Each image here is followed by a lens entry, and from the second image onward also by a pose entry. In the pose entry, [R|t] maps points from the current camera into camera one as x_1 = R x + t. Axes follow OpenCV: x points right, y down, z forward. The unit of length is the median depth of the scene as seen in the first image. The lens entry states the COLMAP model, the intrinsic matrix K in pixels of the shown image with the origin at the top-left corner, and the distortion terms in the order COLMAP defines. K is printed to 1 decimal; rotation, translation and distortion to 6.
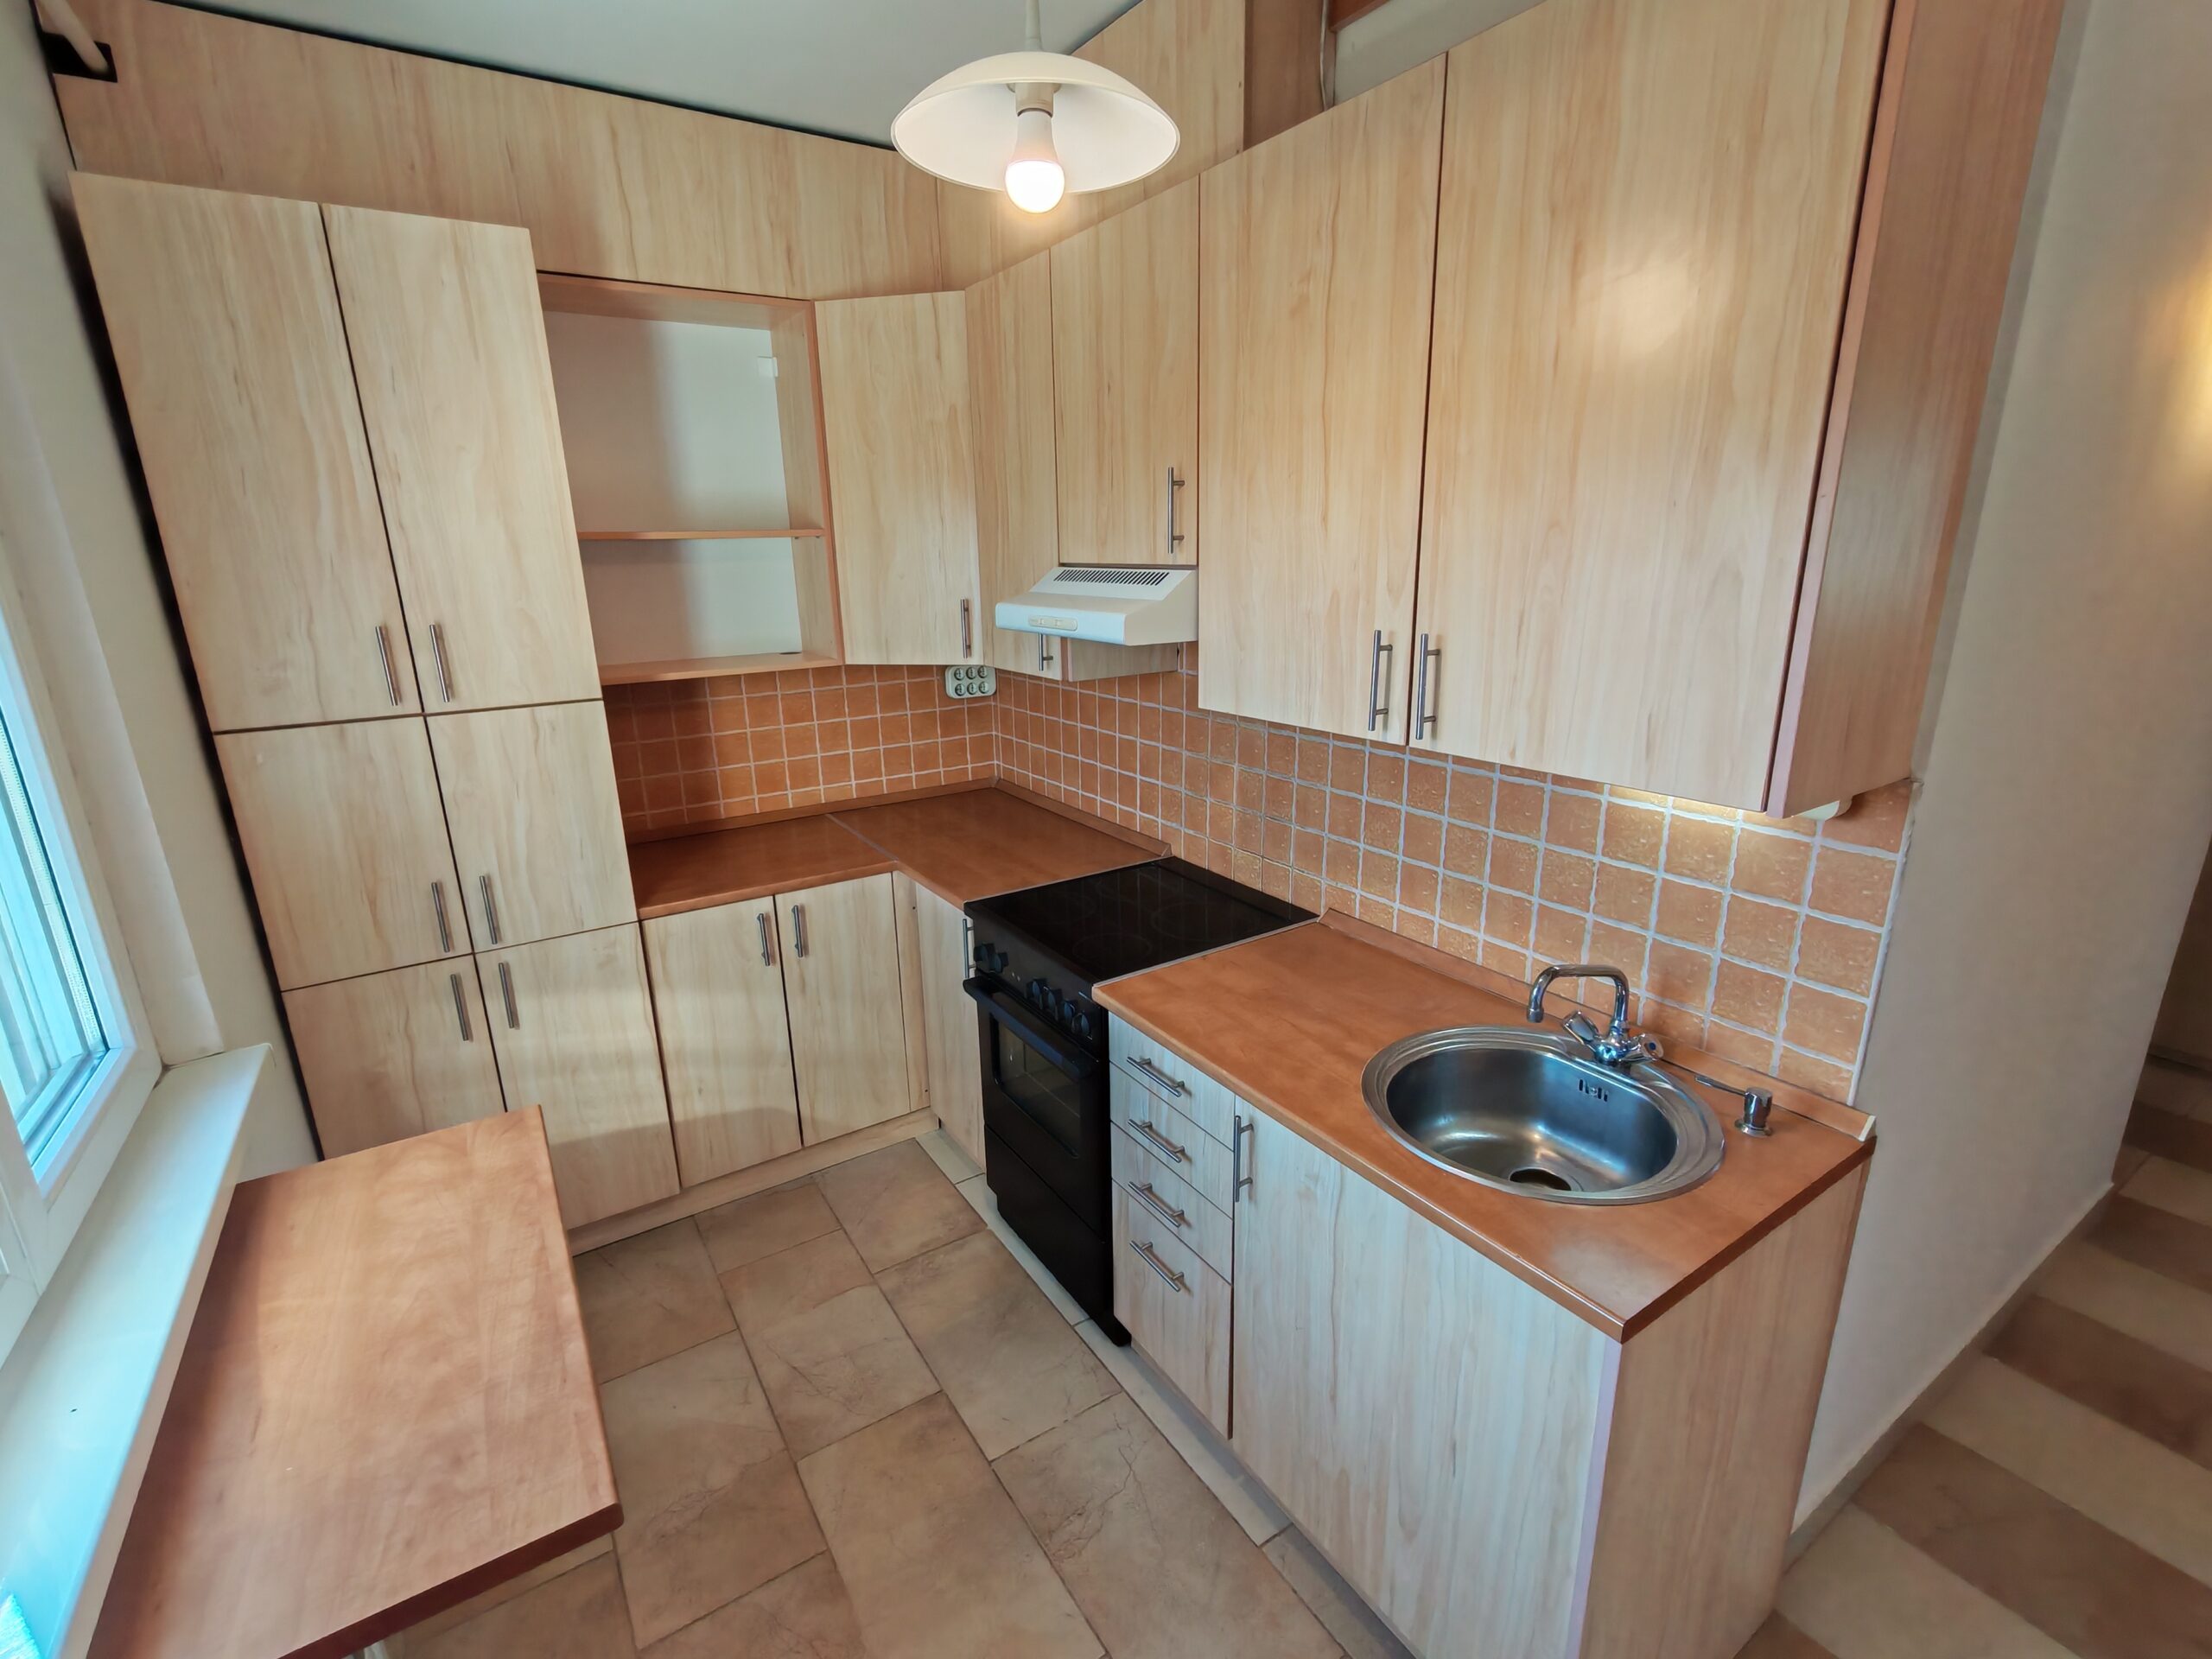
lens RADIAL K [[1012.3, 0, 1108.2], [0, 1012.3, 828.7], [0, 0, 1]] dist [-0.001468, -0.000262]
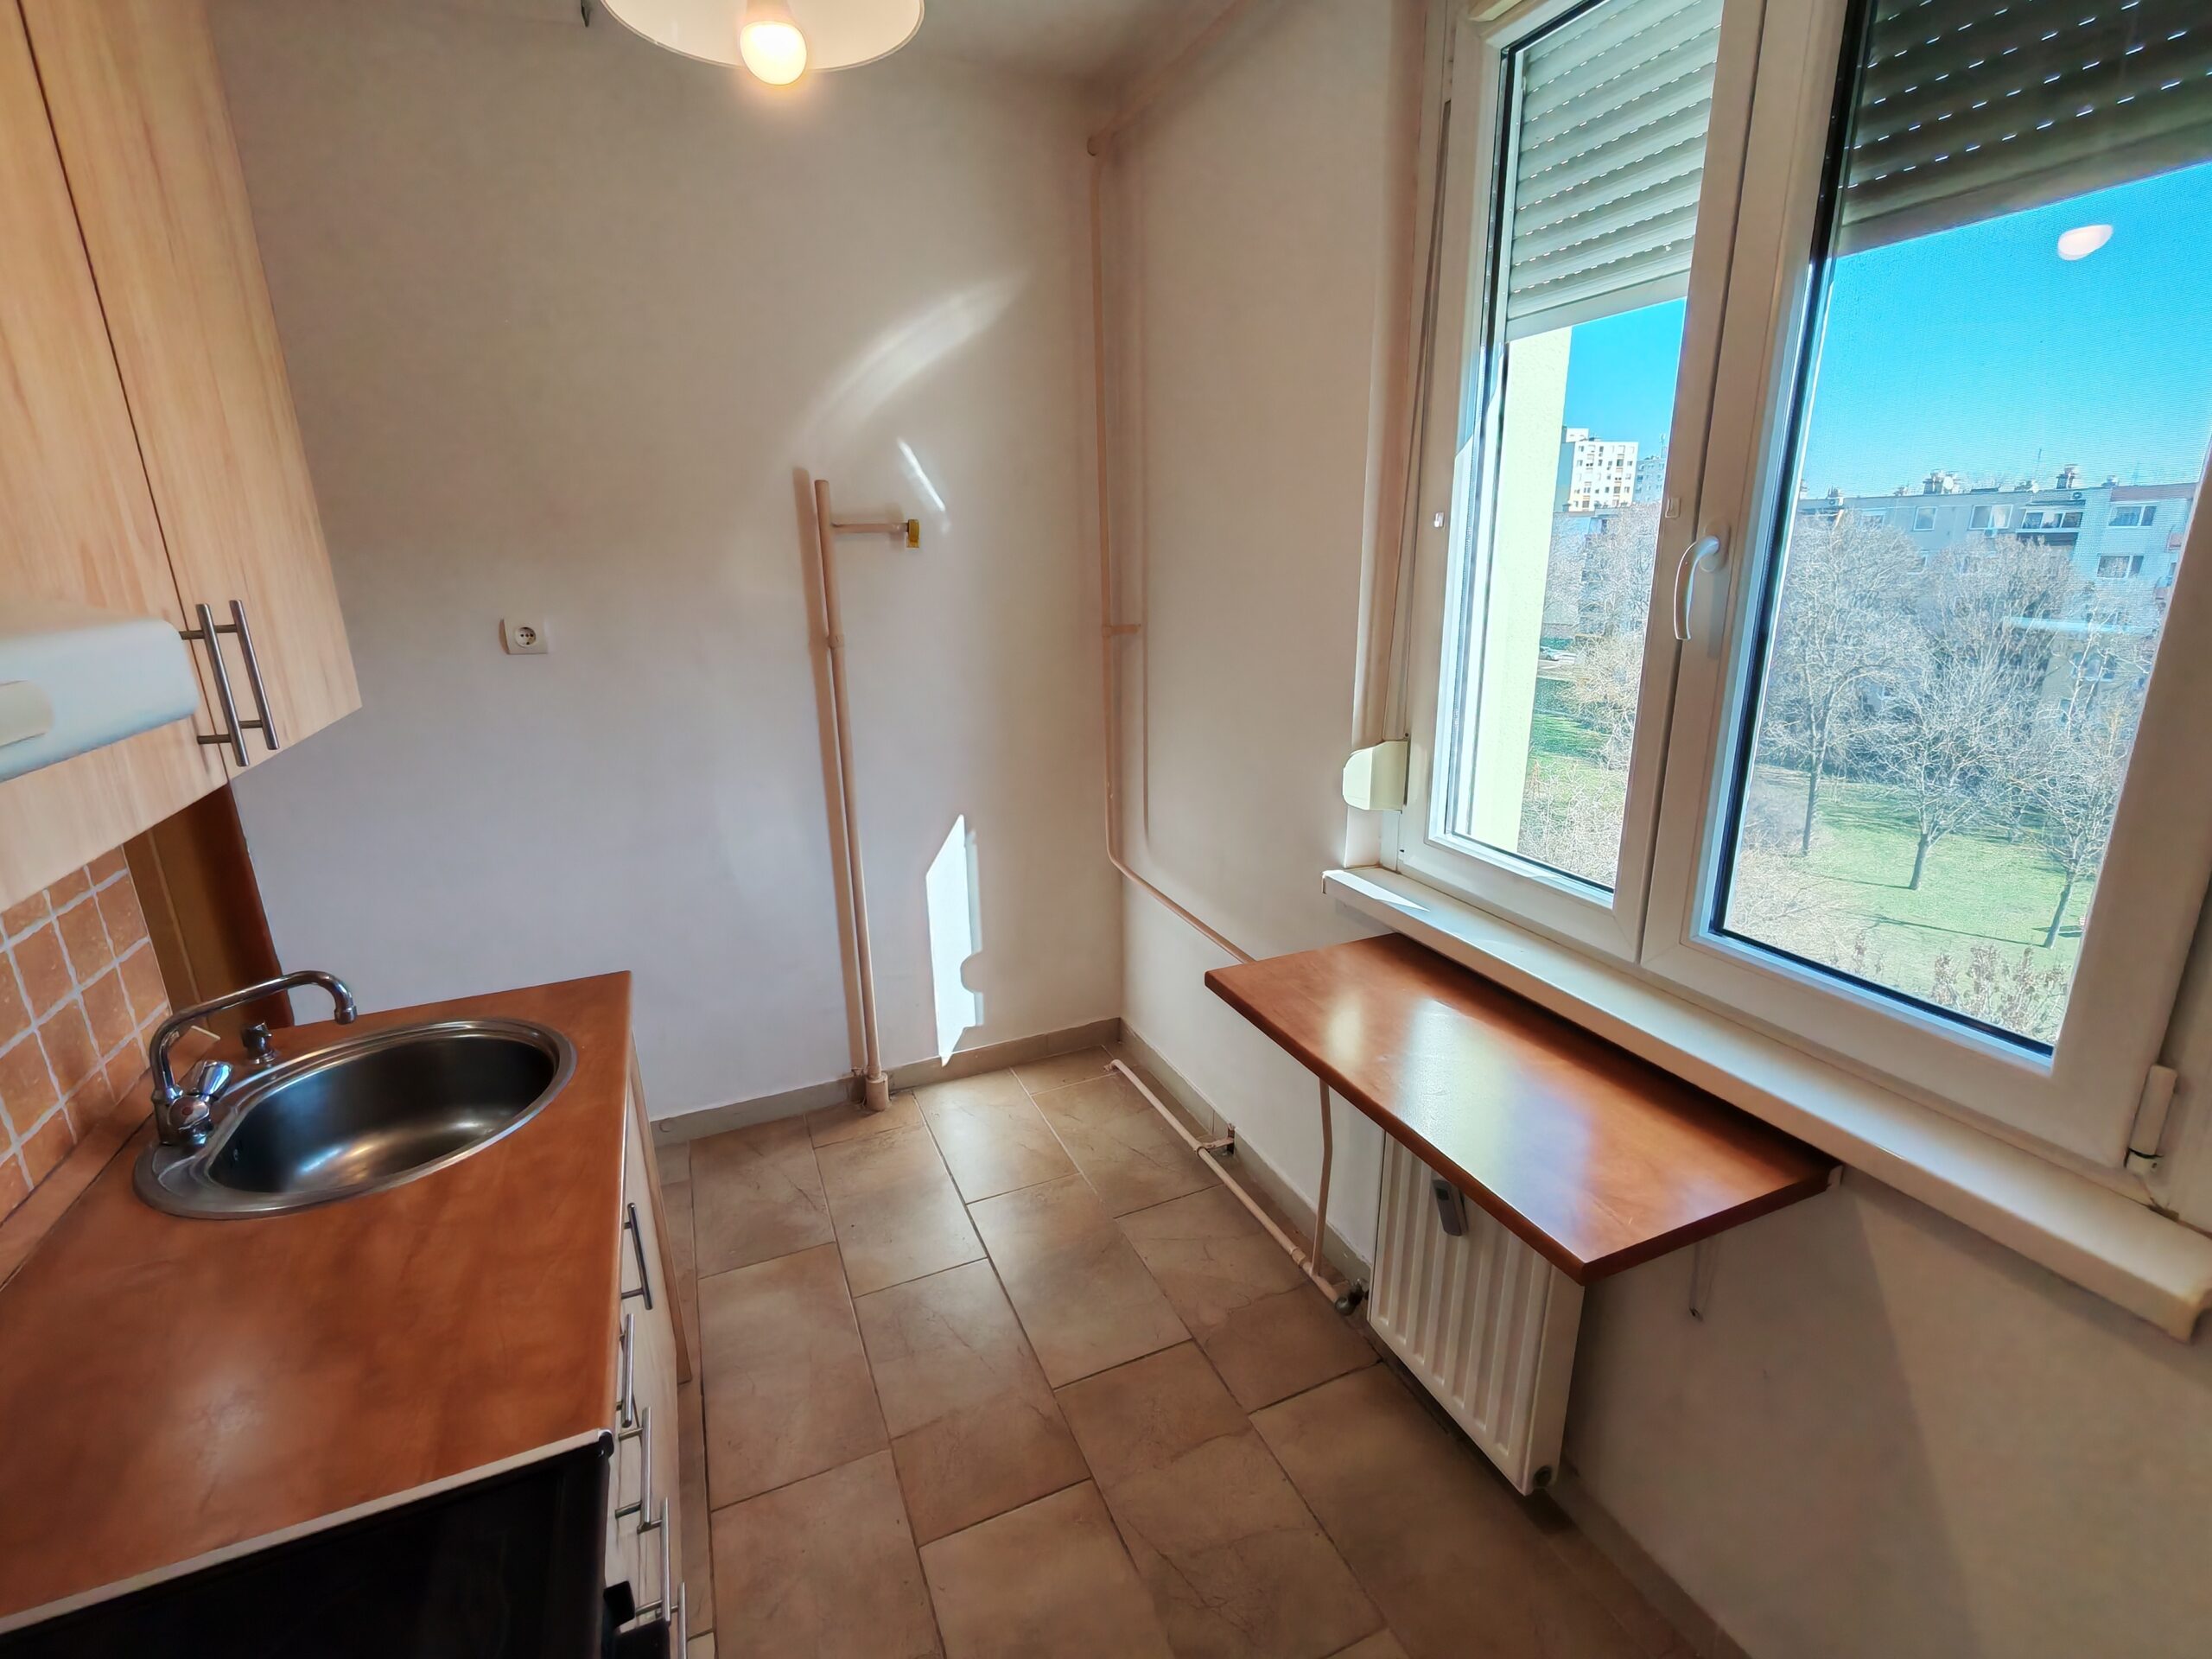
lens RADIAL K [[1012.3, 0, 1118.1], [0, 1012.3, 836.7], [0, 0, 1]] dist [-0.001468, -0.000262]
pose [[-0.986451, -0.004661, 0.163987, -0.309152], [0.083677, 0.845498, 0.527381, -0.282031], [-0.141109, 0.533958, -0.833653, 1.201323]]
